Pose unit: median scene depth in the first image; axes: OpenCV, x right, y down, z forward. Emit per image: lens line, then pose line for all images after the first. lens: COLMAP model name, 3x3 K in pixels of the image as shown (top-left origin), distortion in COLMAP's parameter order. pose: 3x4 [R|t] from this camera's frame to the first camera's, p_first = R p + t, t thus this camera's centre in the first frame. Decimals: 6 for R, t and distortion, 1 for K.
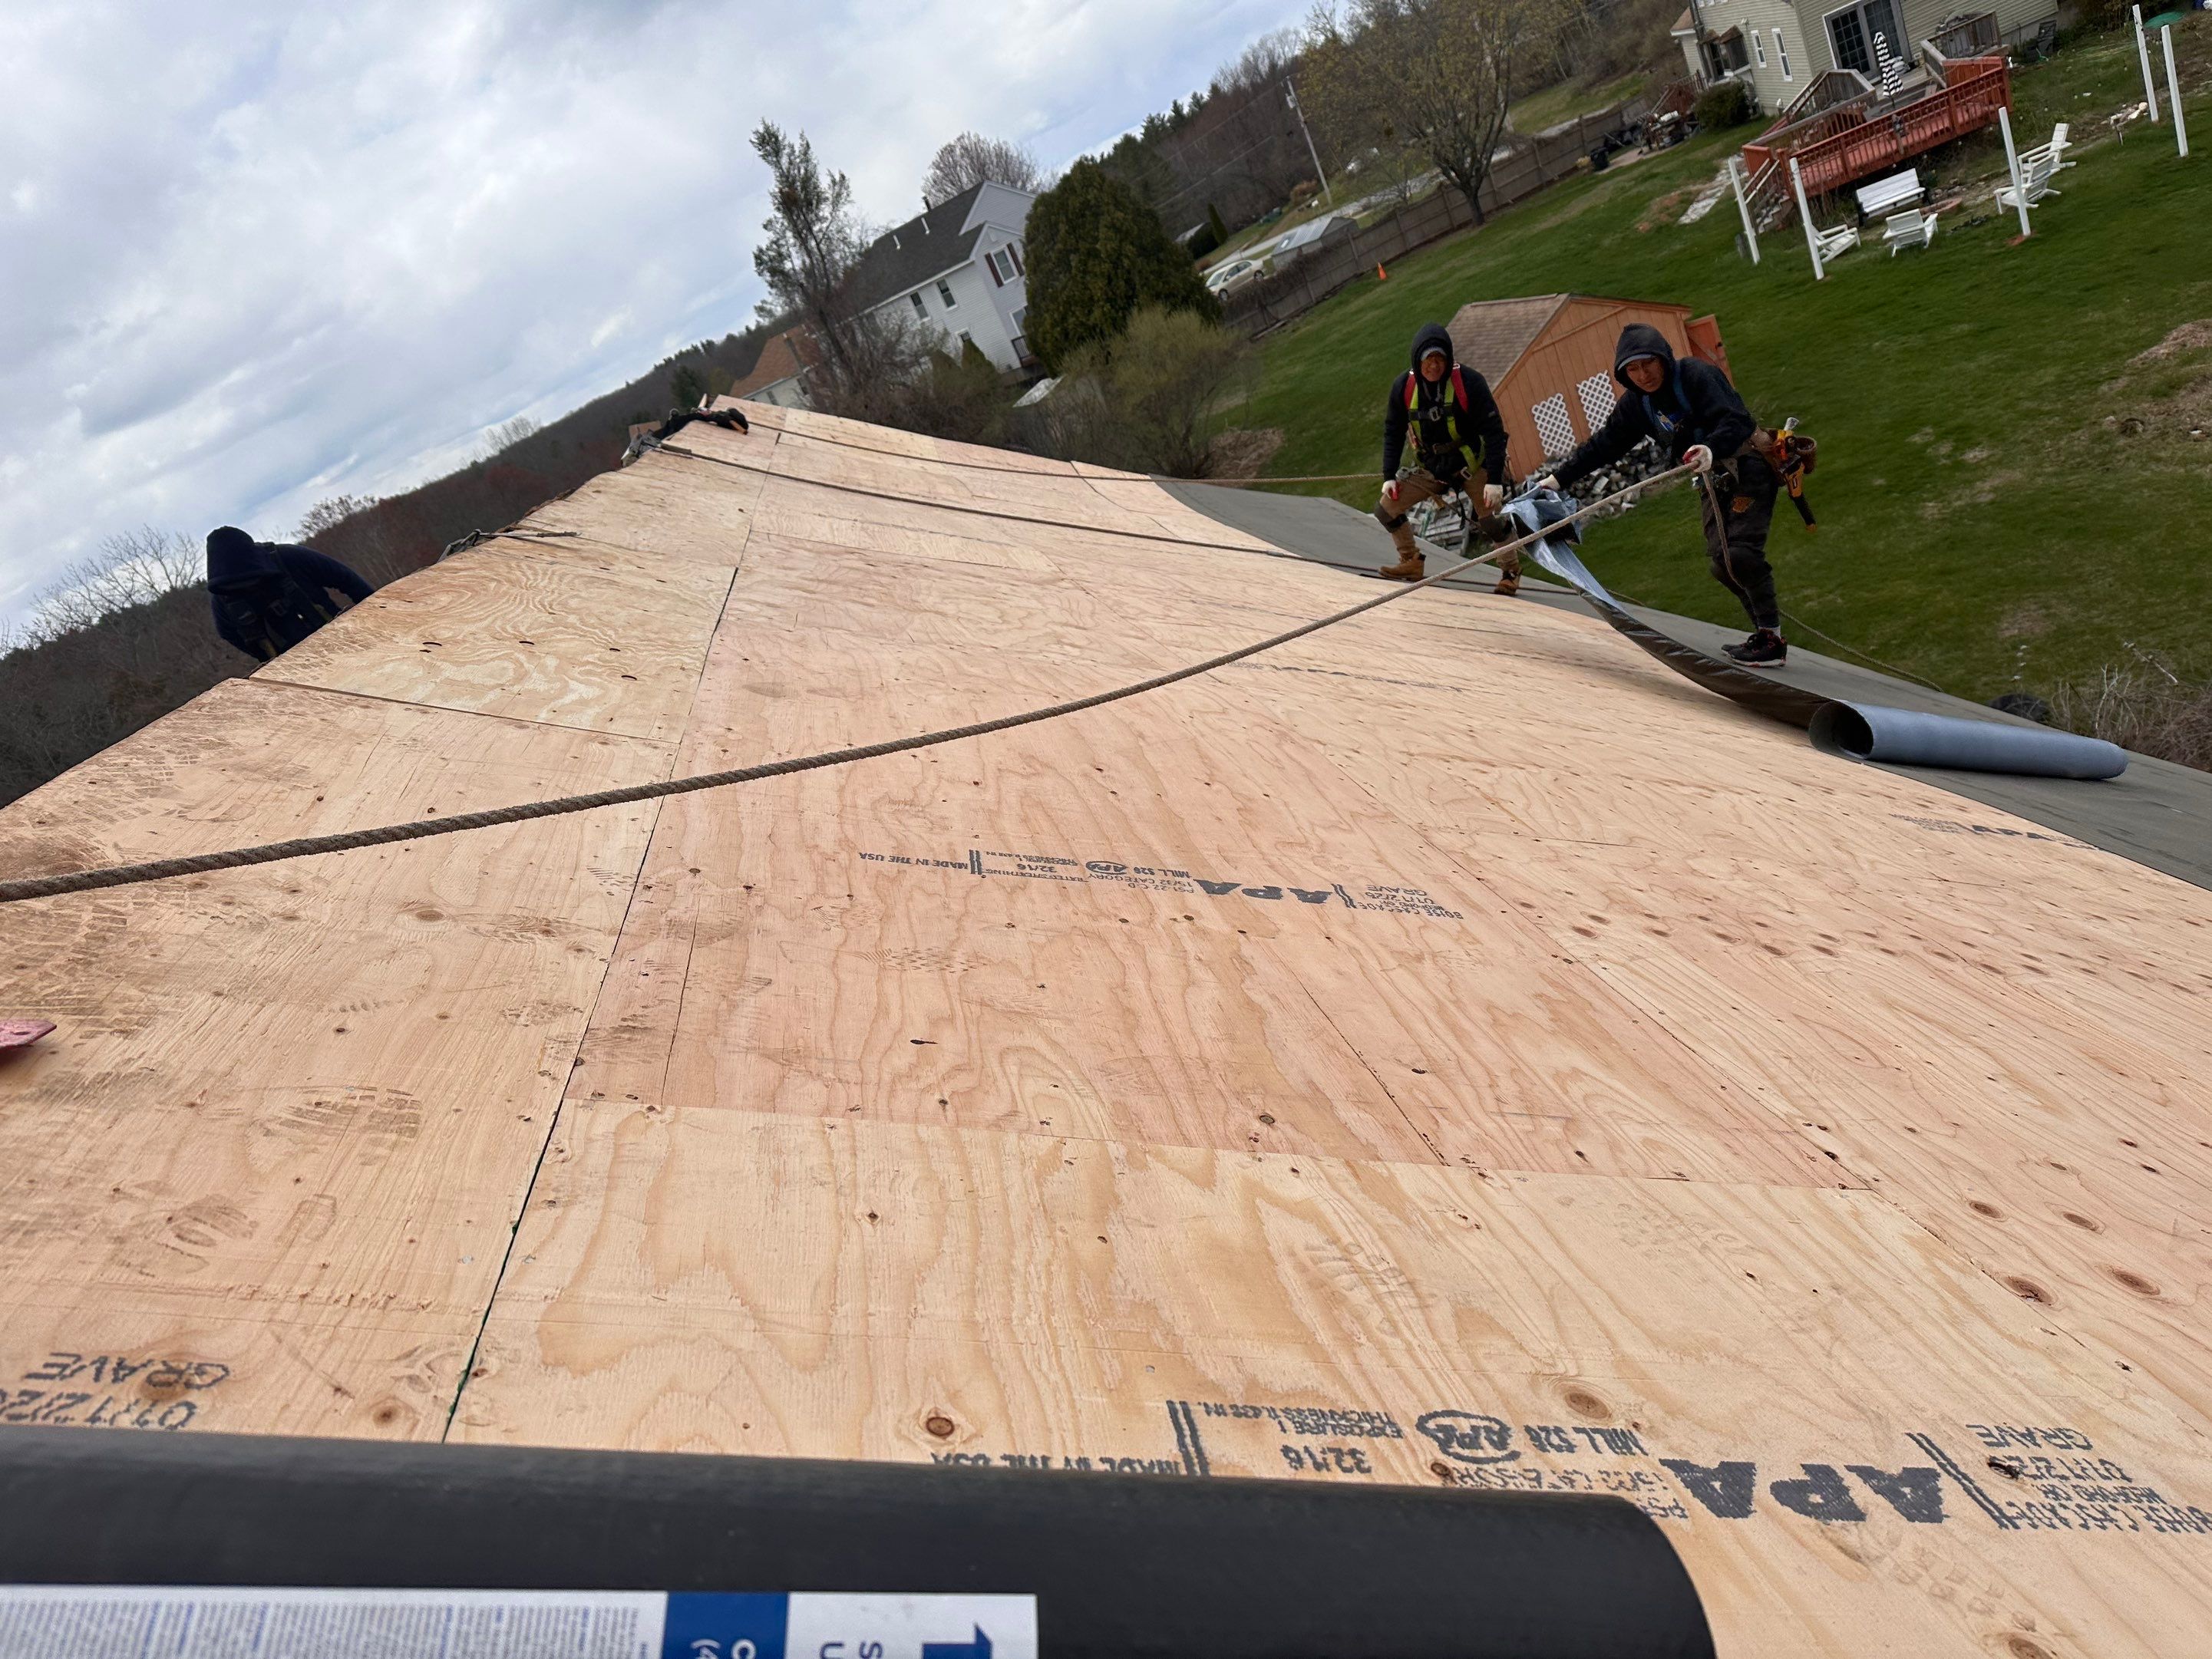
lens RADIAL K [[1571.1, 0, 1113.3], [0, 1571.1, 832.9], [0, 0, 1]] dist [0.036559, -0.031174]
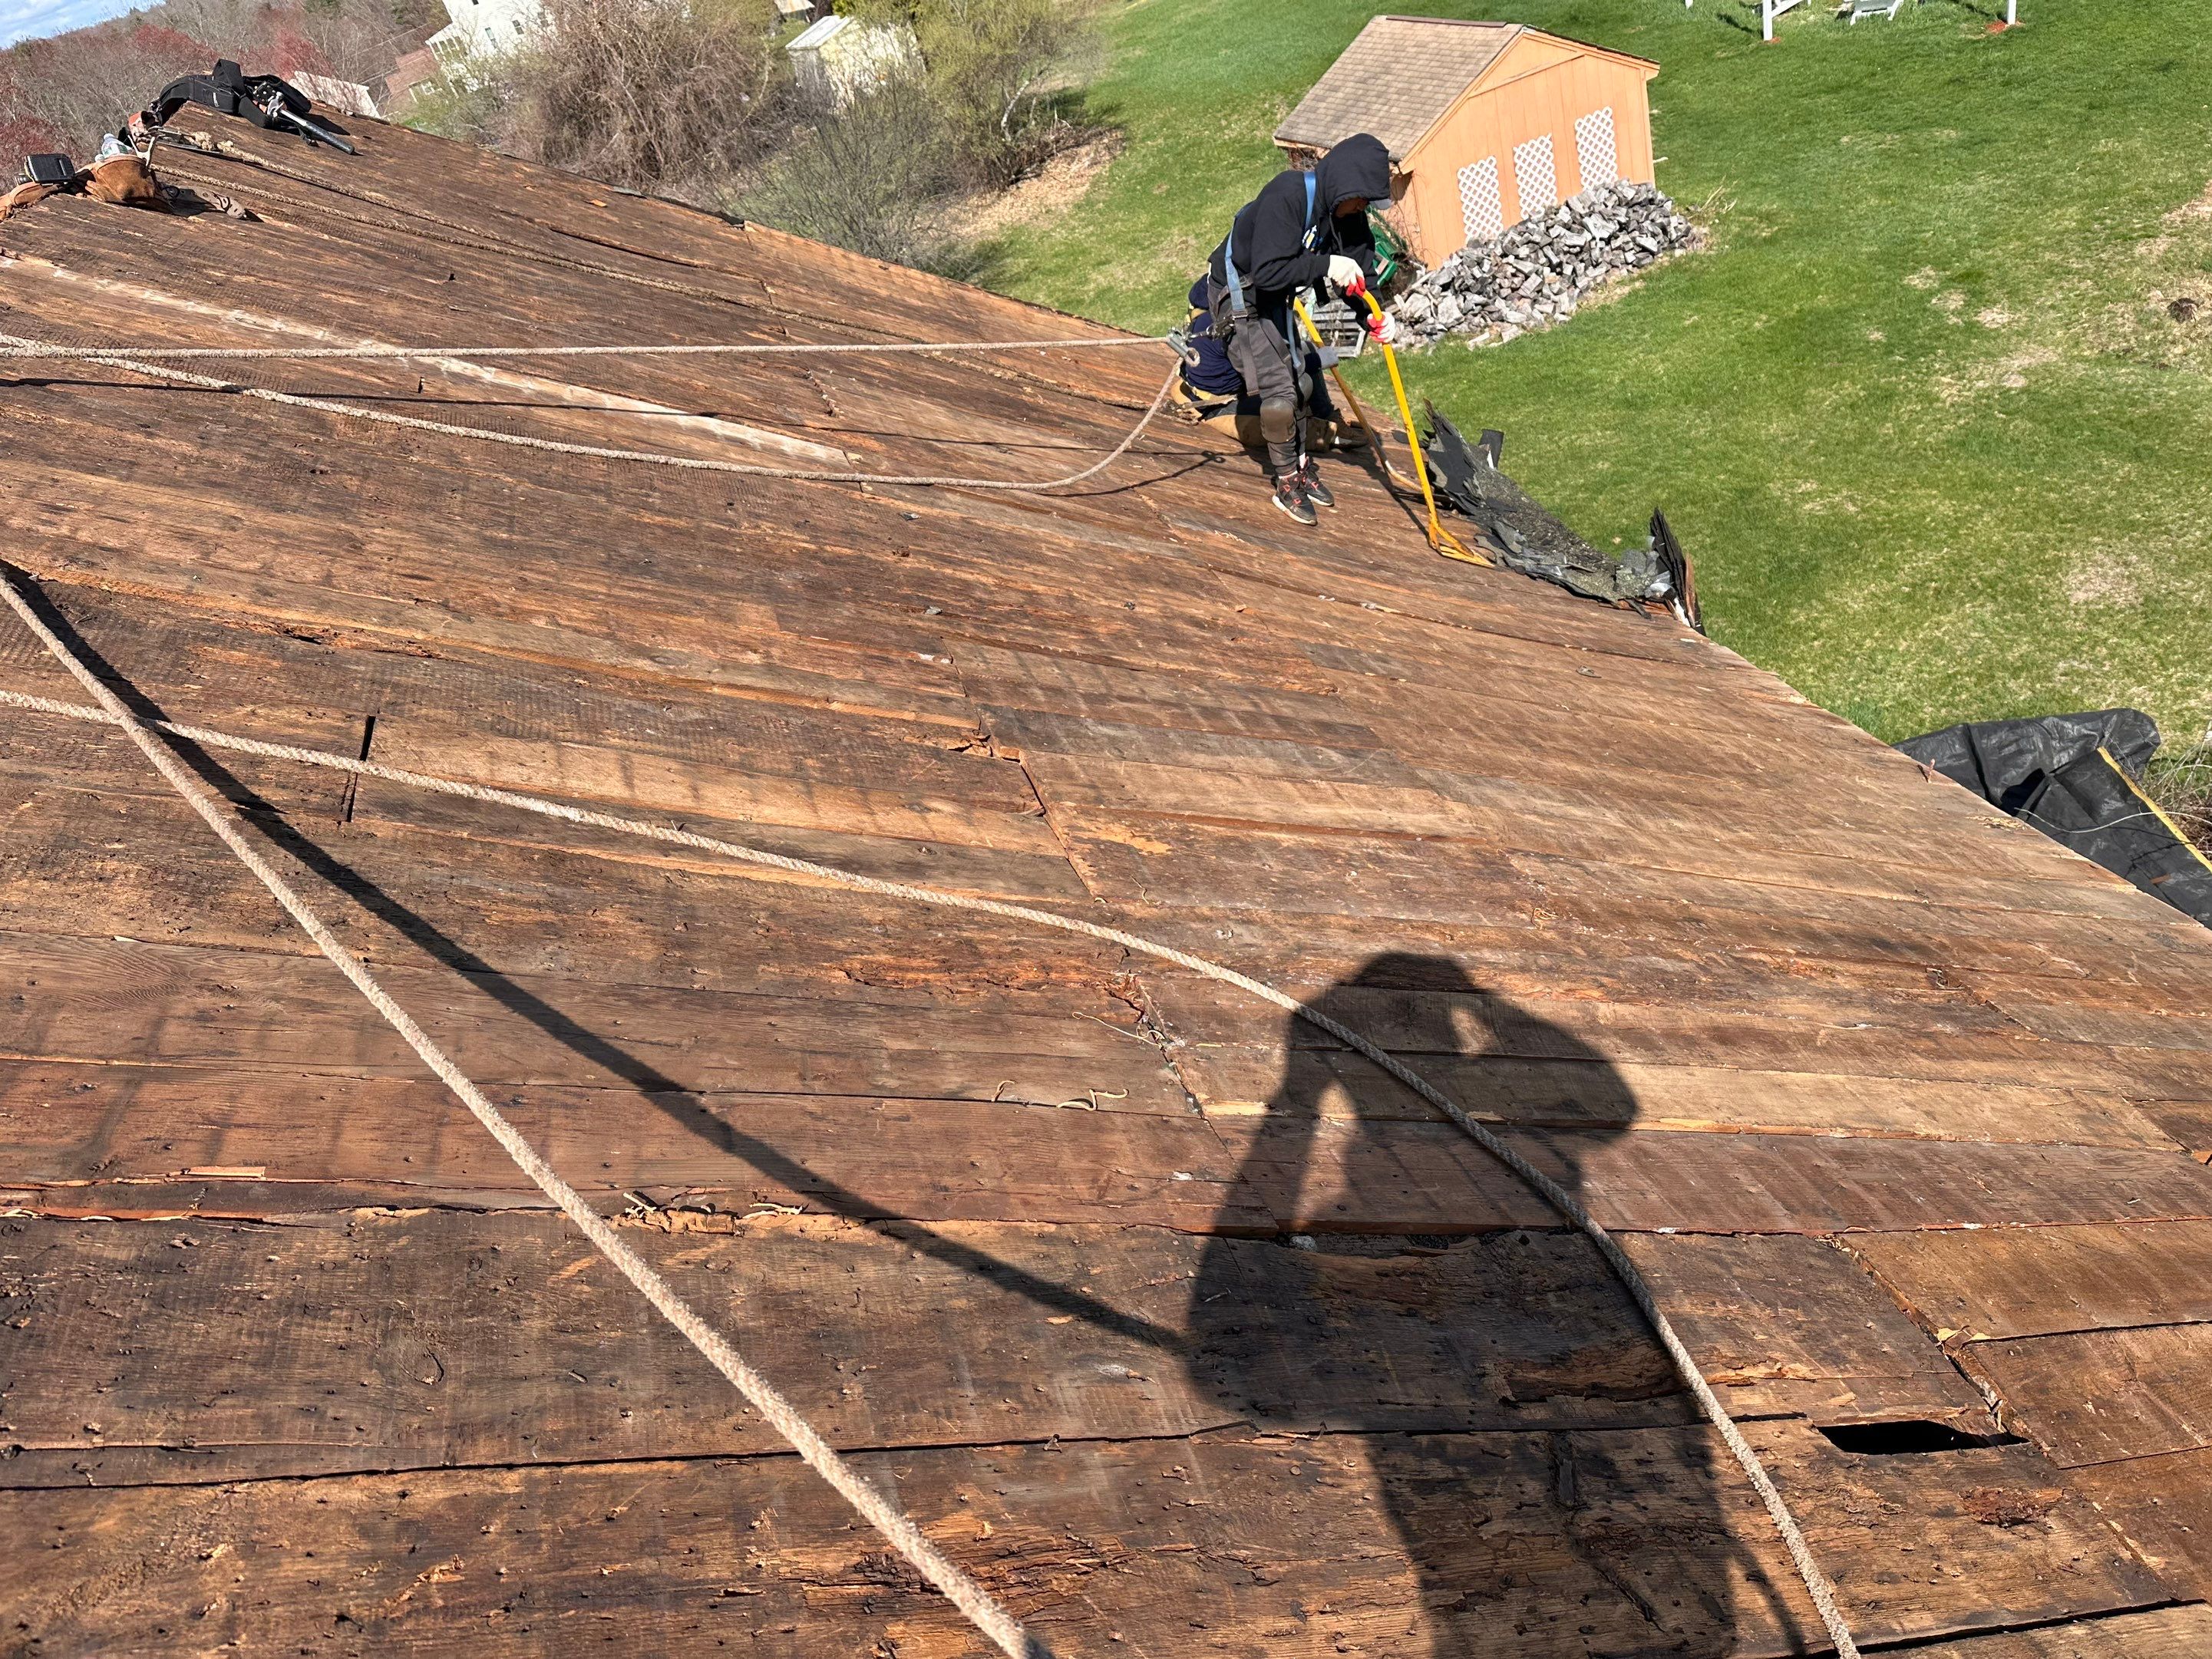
lens RADIAL K [[1593.5, 0, 1105.9], [0, 1593.5, 799.9], [0, 0, 1]] dist [0.000961, 0.006344]
pose [[0.984347, 0.061898, 0.165015, -0.011797], [-0.089560, 0.982074, 0.165861, -0.041352], [-0.151791, -0.178044, 0.972245, 0.104494]]
